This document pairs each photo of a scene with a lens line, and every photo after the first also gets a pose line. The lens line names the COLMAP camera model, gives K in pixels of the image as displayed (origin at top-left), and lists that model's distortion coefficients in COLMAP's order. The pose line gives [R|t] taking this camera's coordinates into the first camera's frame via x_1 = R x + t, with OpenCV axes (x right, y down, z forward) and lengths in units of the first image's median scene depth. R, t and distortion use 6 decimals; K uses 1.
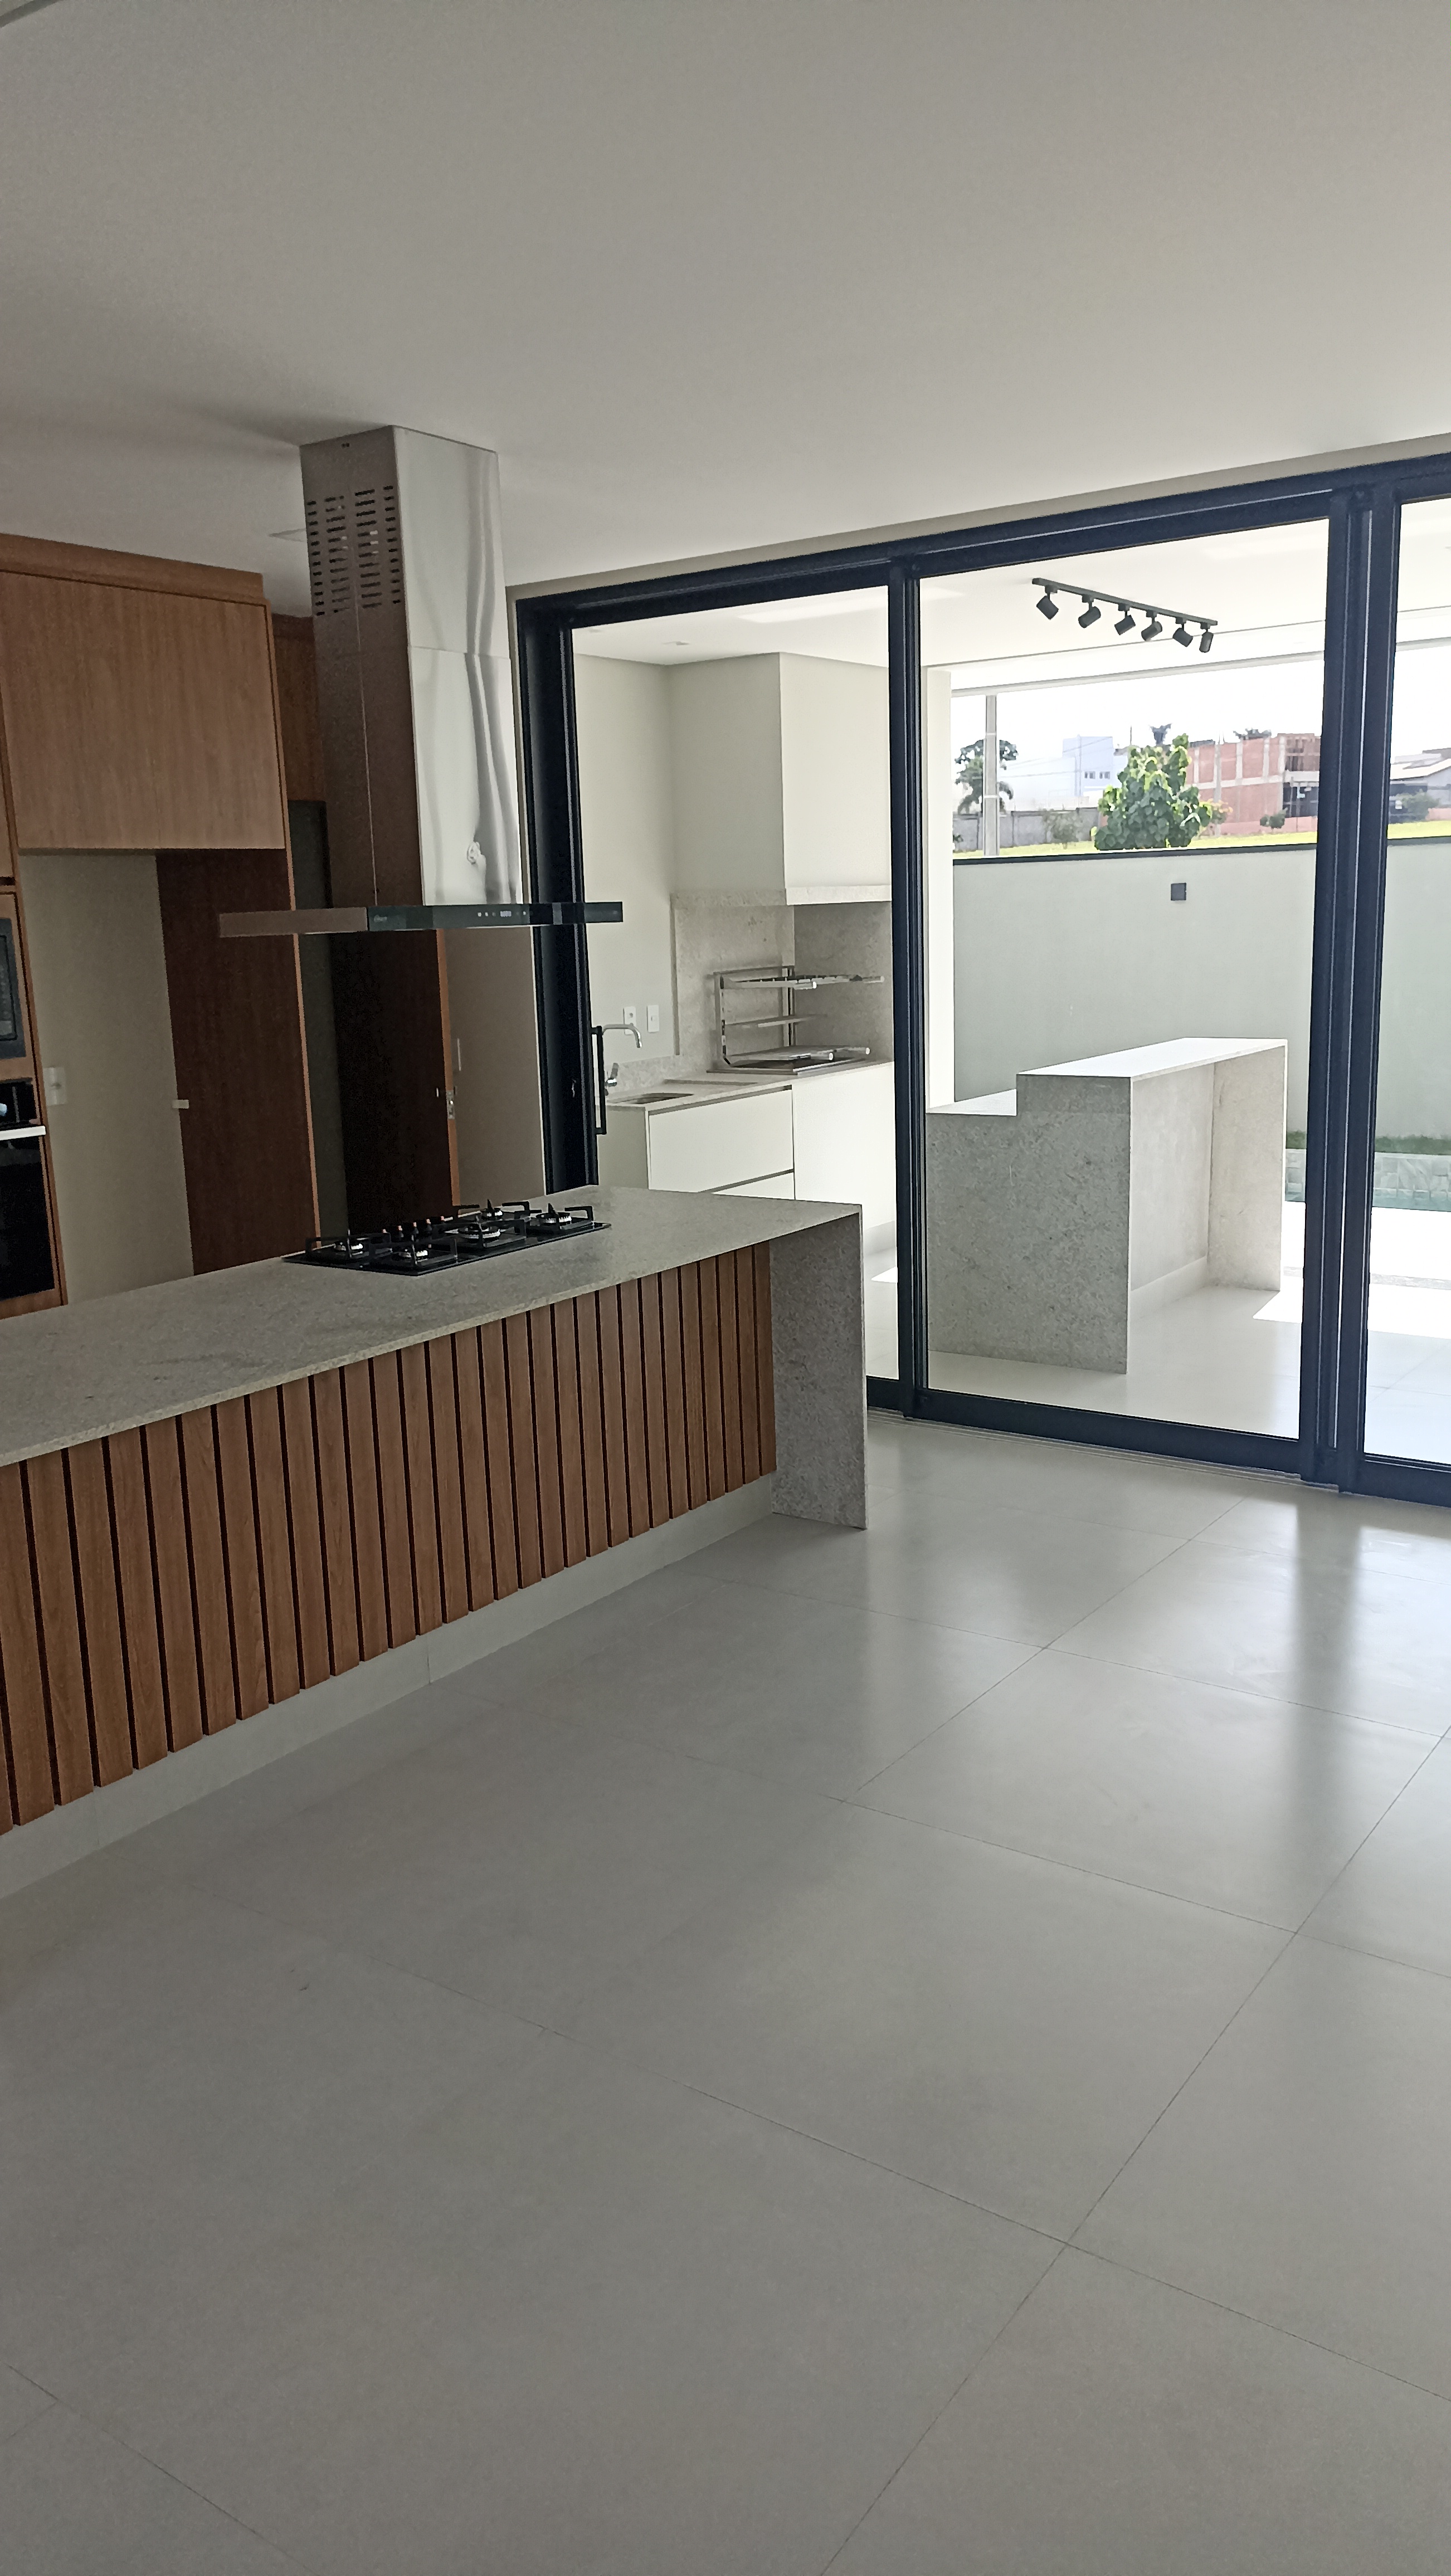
lens RADIAL K [[1899.5, 0, 717.0], [0, 1899.5, 1300.1], [0, 0, 1]] dist [0.031693, 0.000095]
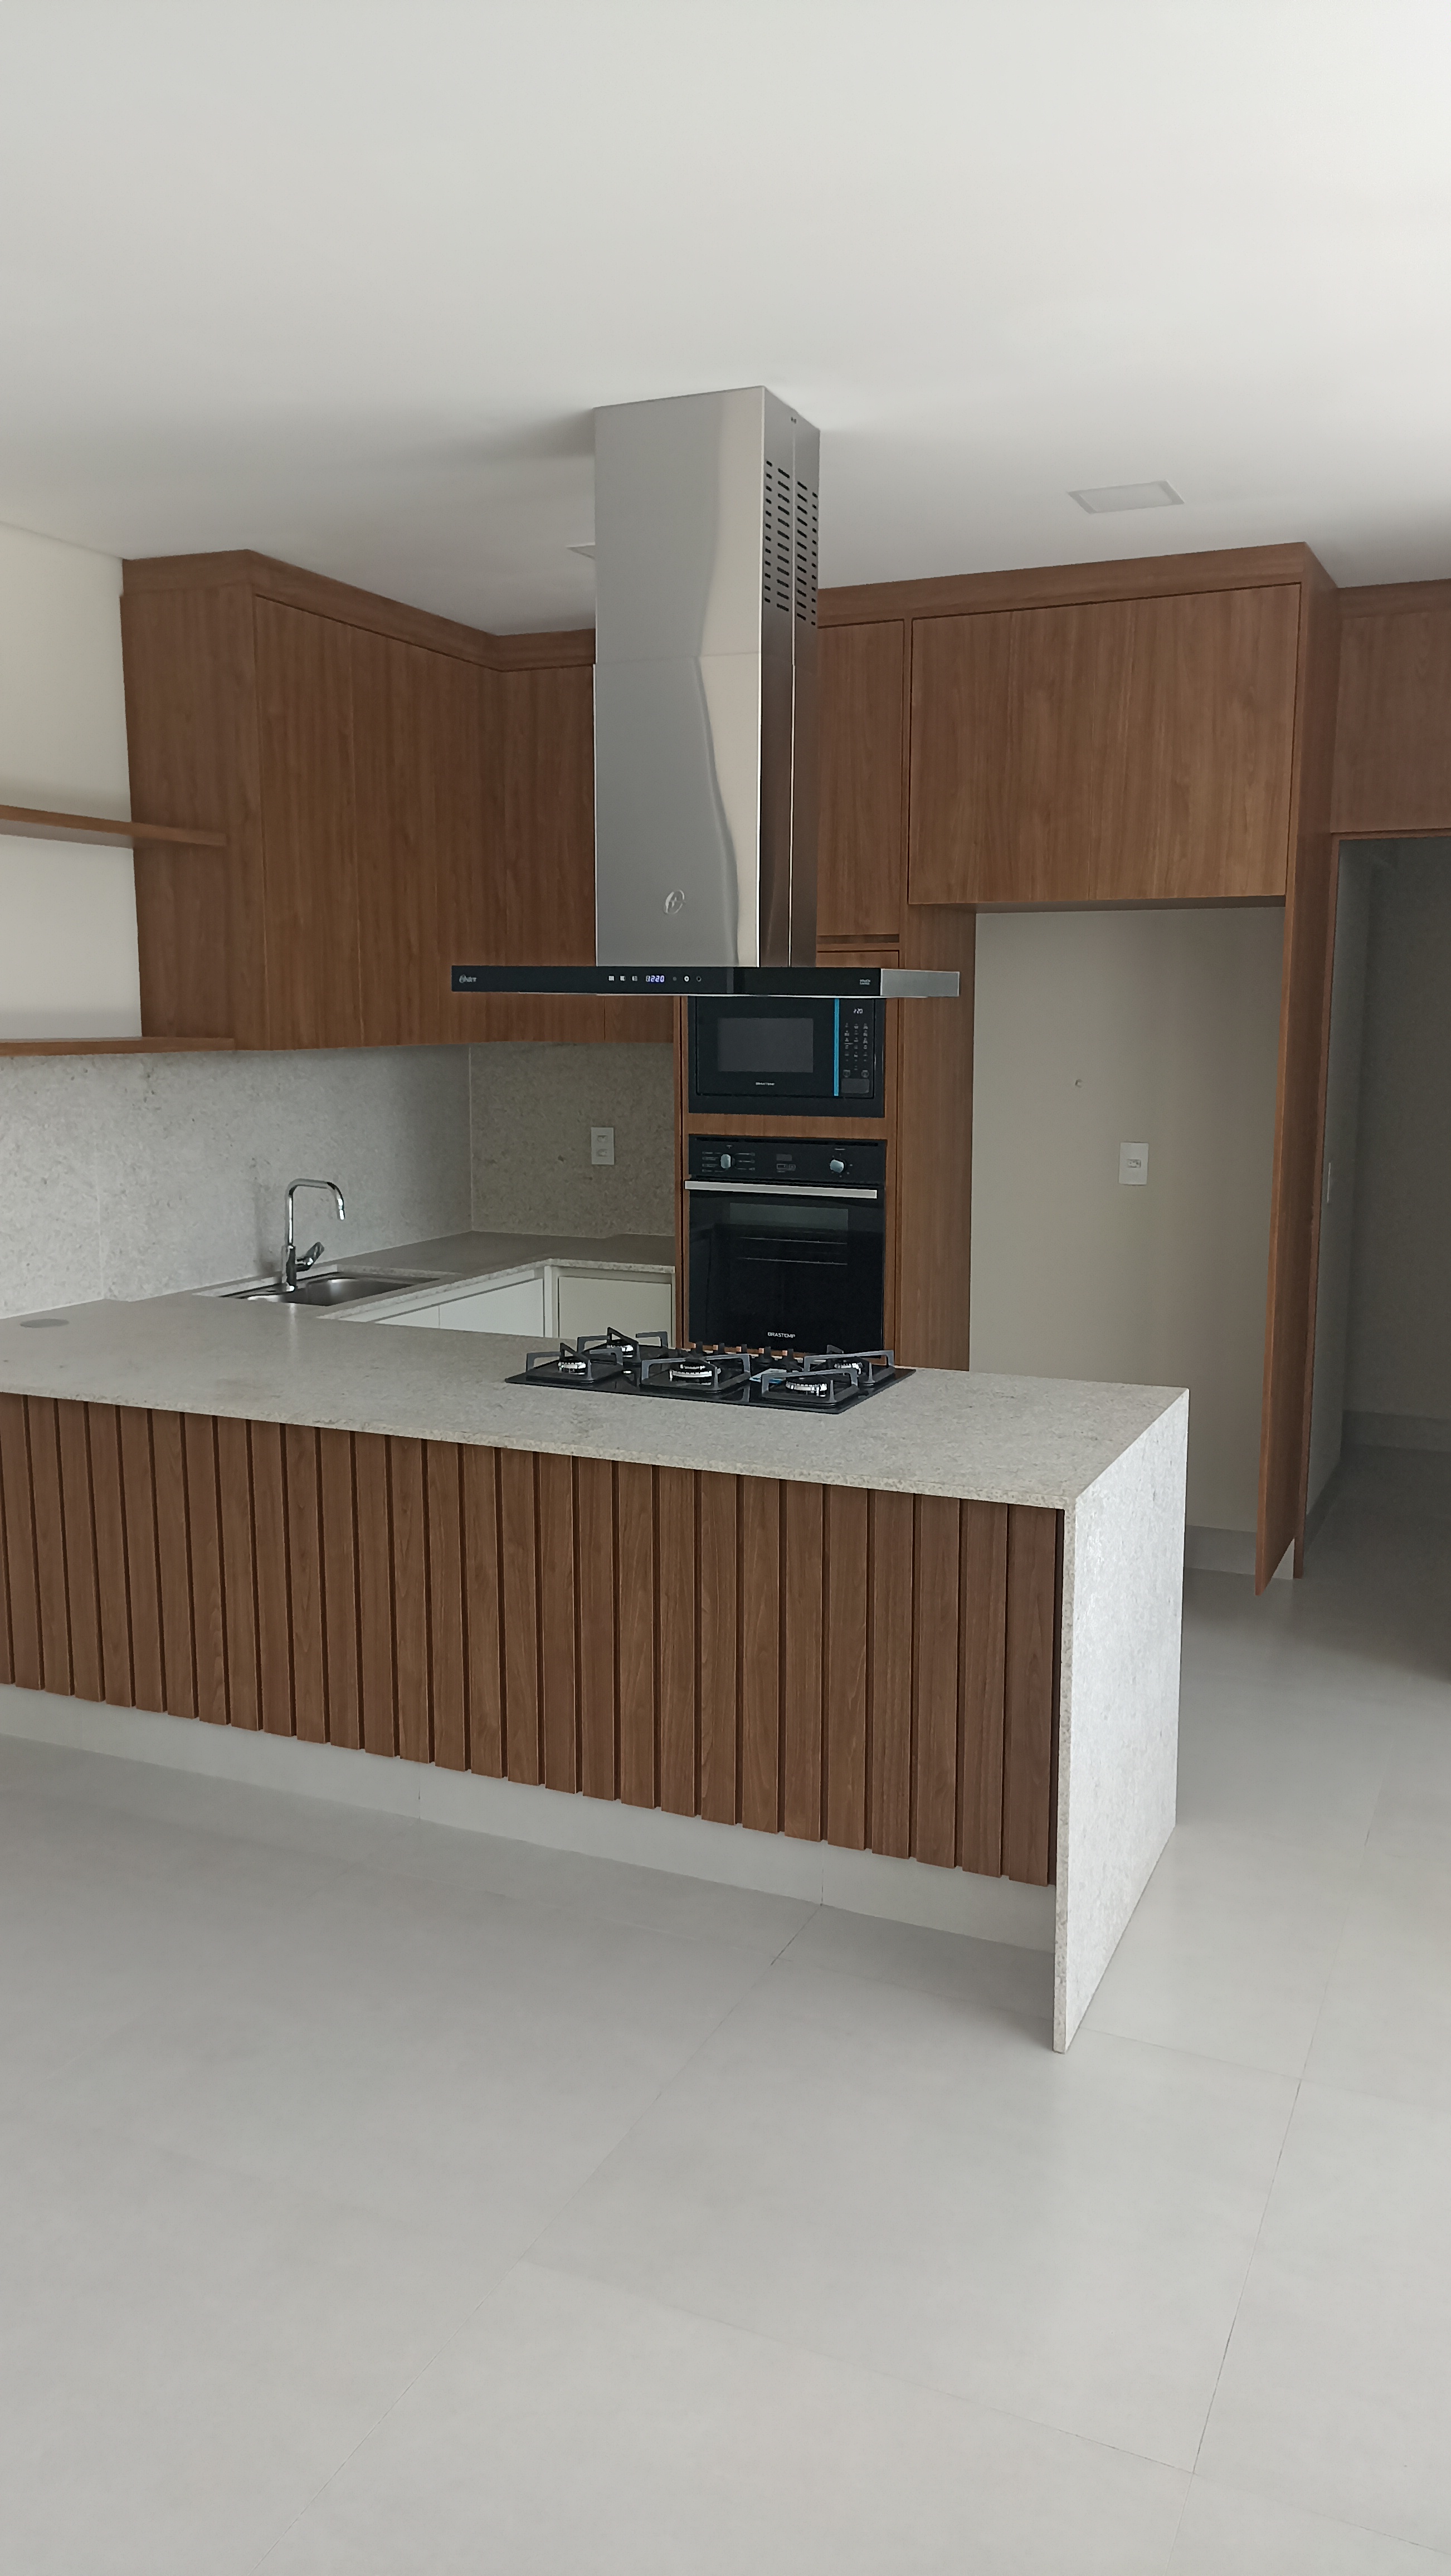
lens RADIAL K [[1899.5, 0, 717.0], [0, 1899.5, 1300.1], [0, 0, 1]] dist [0.031693, 0.000095]
pose [[0.193872, 0.187683, -0.962906, 0.522046], [-0.213417, 0.966091, 0.145335, -0.147507], [0.957532, 0.177324, 0.227353, 0.658207]]
